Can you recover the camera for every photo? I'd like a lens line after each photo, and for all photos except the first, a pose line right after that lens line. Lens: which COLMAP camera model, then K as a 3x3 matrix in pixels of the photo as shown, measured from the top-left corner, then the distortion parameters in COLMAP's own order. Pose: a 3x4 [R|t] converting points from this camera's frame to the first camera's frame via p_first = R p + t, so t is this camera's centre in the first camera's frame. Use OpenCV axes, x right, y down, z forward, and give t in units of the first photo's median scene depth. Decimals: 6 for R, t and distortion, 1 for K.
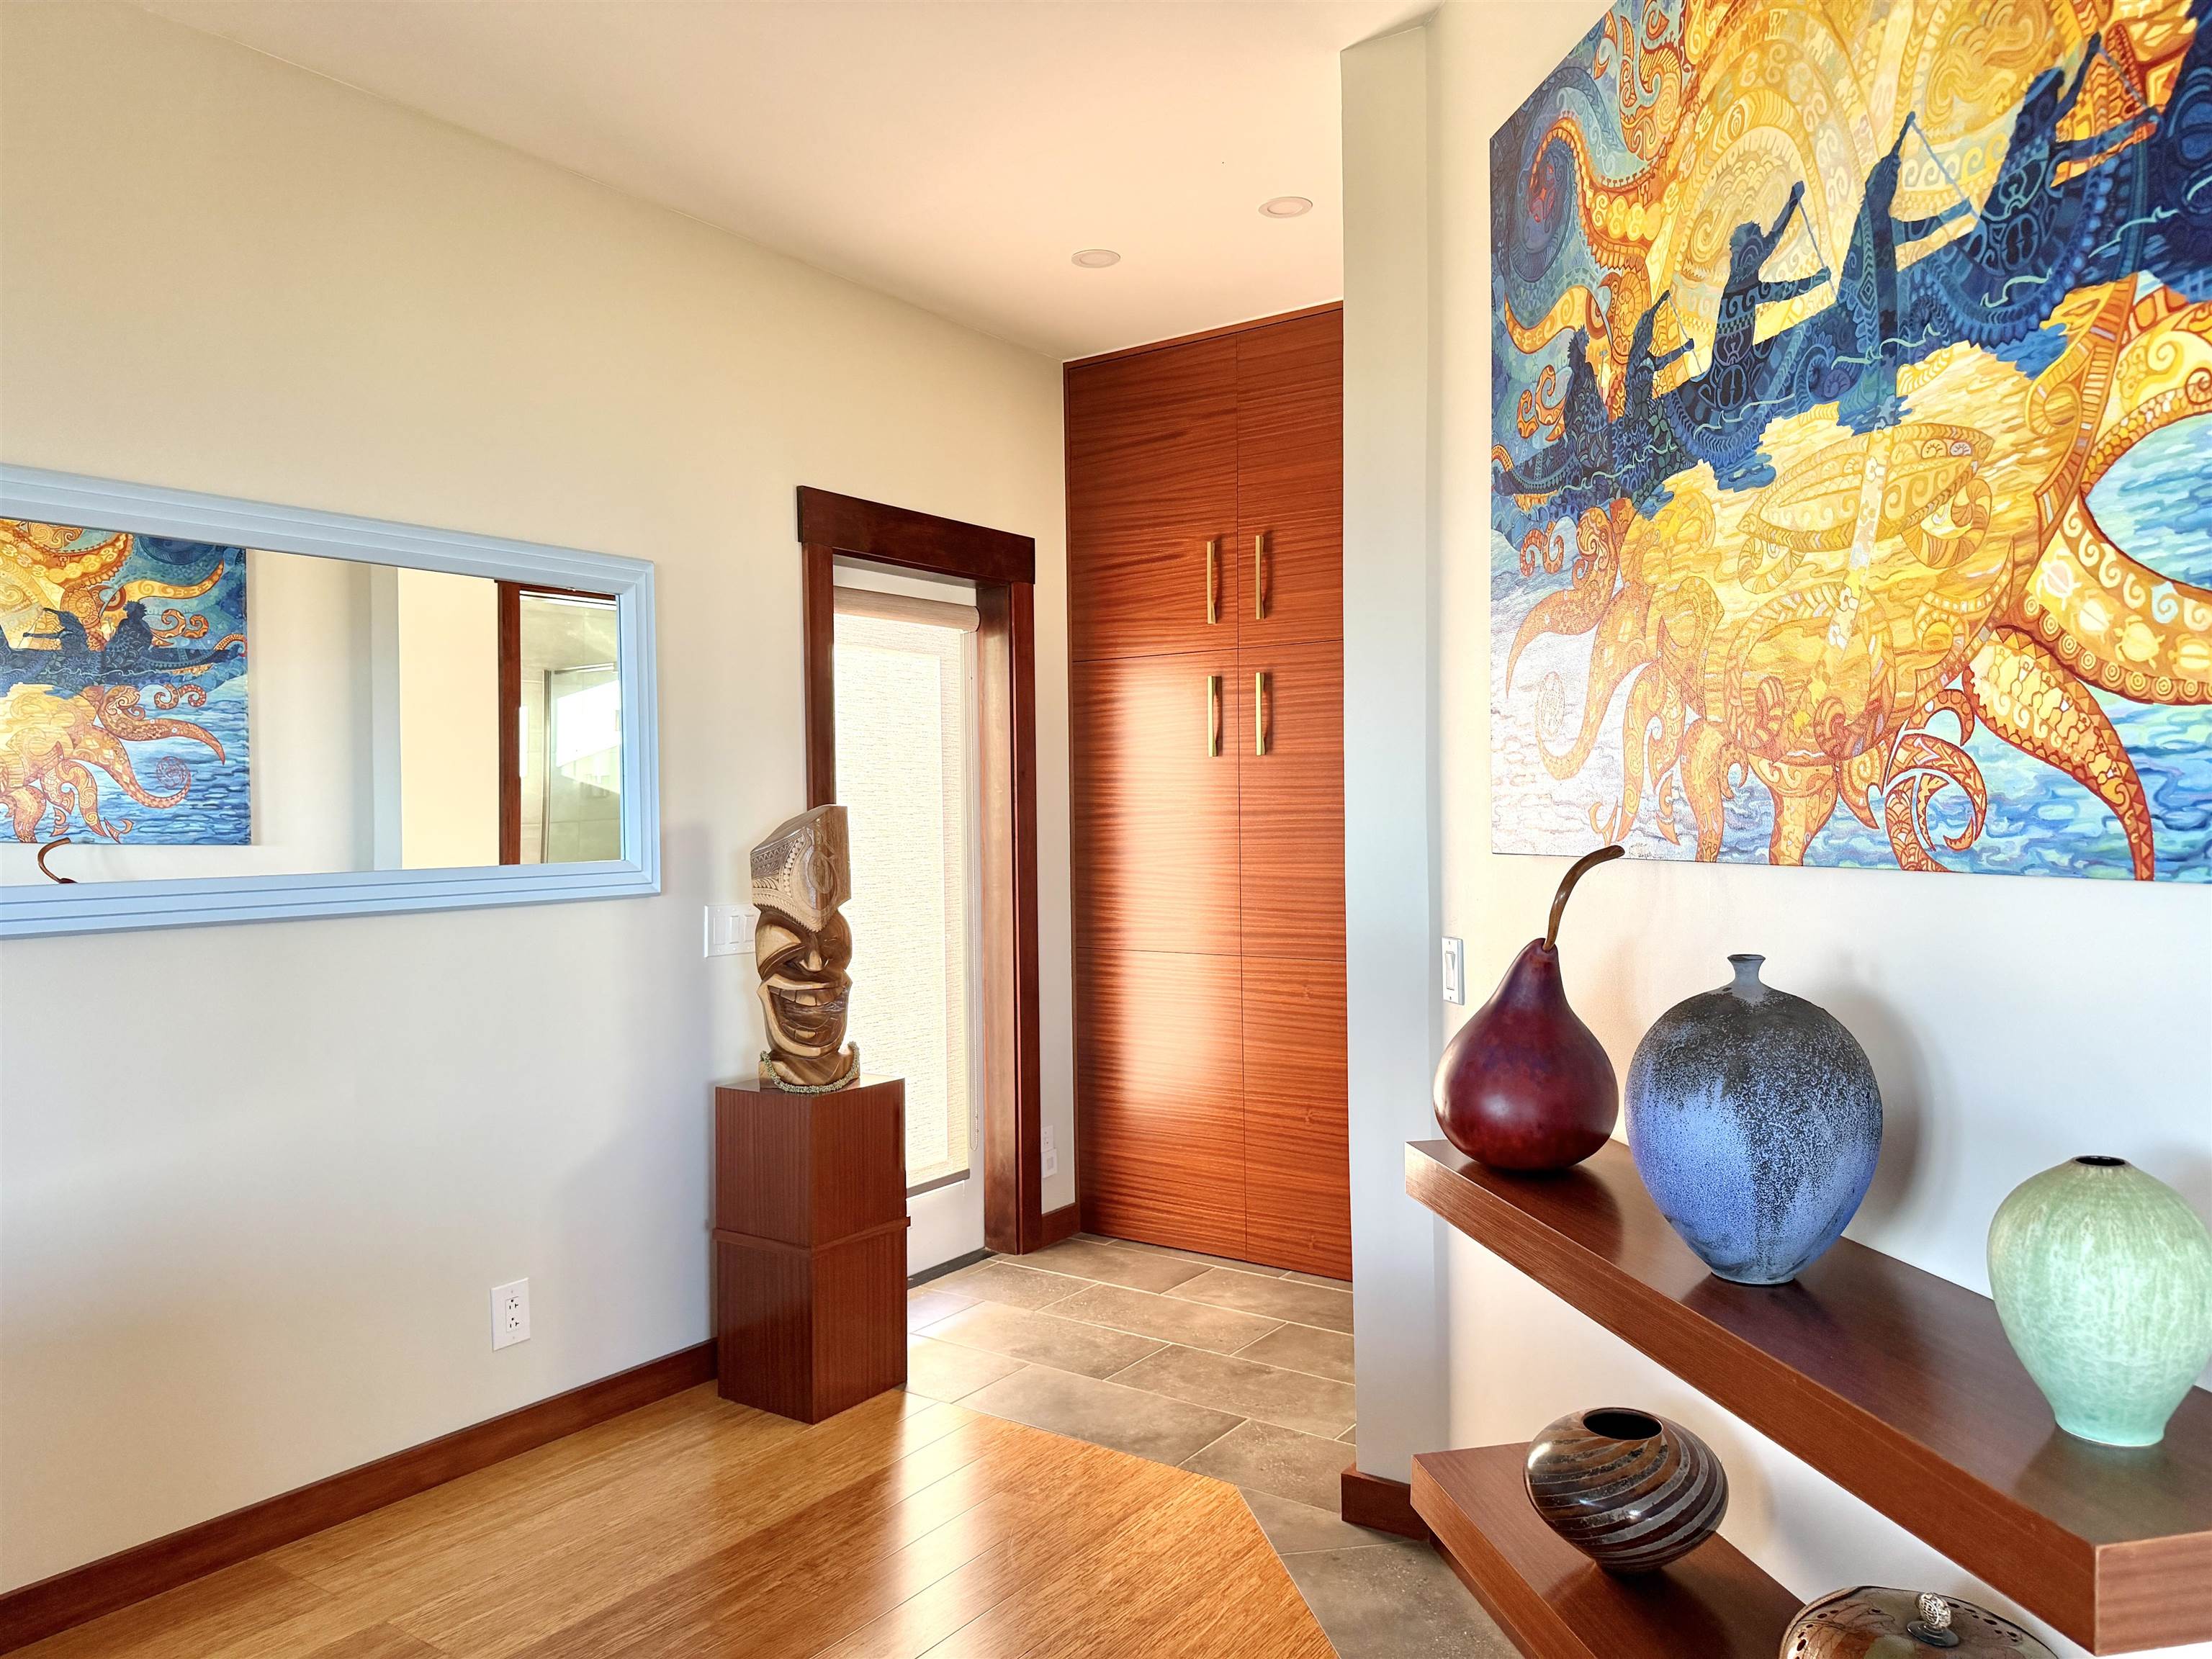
lens RADIAL K [[1542.6, 0, 1106.3], [0, 1542.6, 825.1], [0, 0, 1]] dist [0.004846, 0.000558]
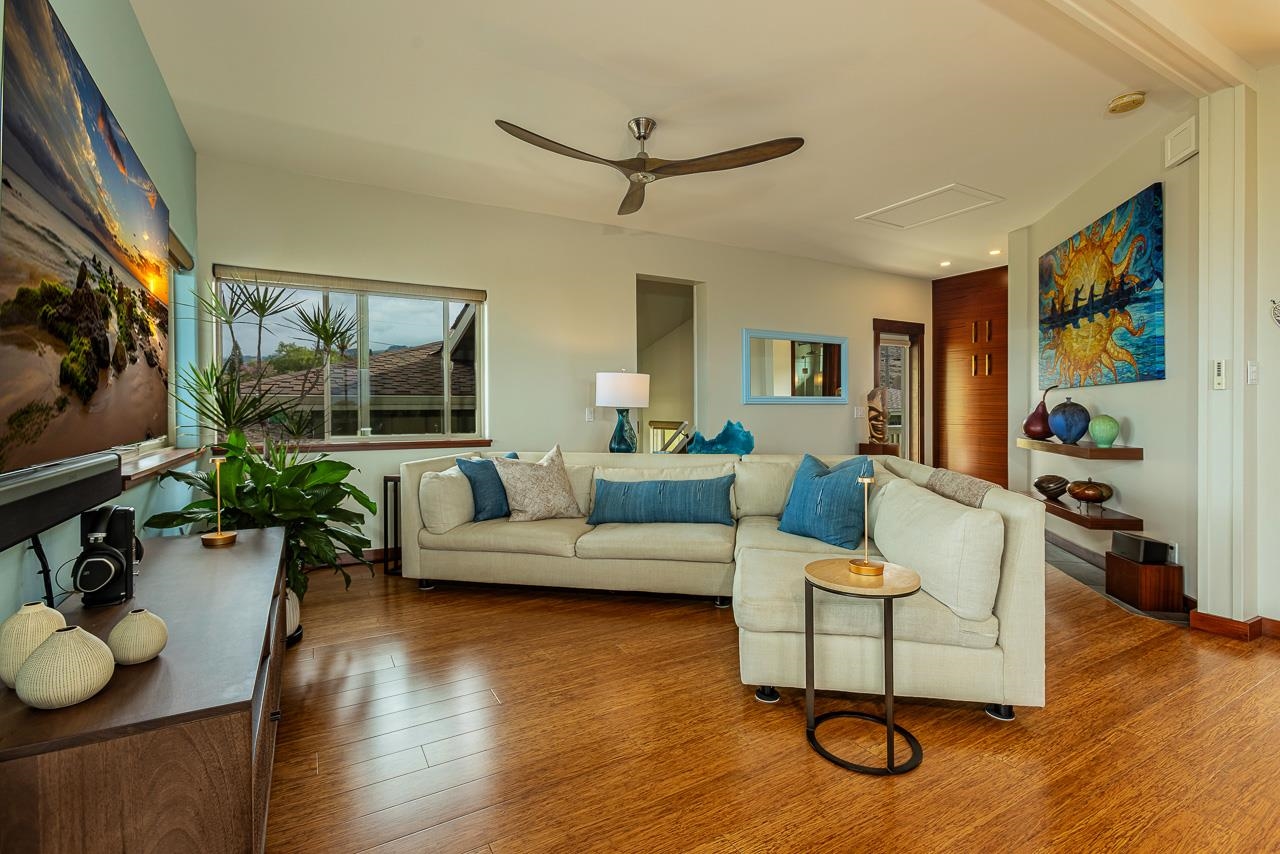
lens RADIAL K [[566.6, 0, 645.6], [0, 566.6, 407.0], [0, 0, 1]] dist [0.003491, 0.001314]
pose [[0.905254, 0.008423, -0.424788, -0.180002], [-0.010995, 0.999933, -0.003604, 0.121039], [0.424729, 0.007933, 0.905286, -1.663363]]
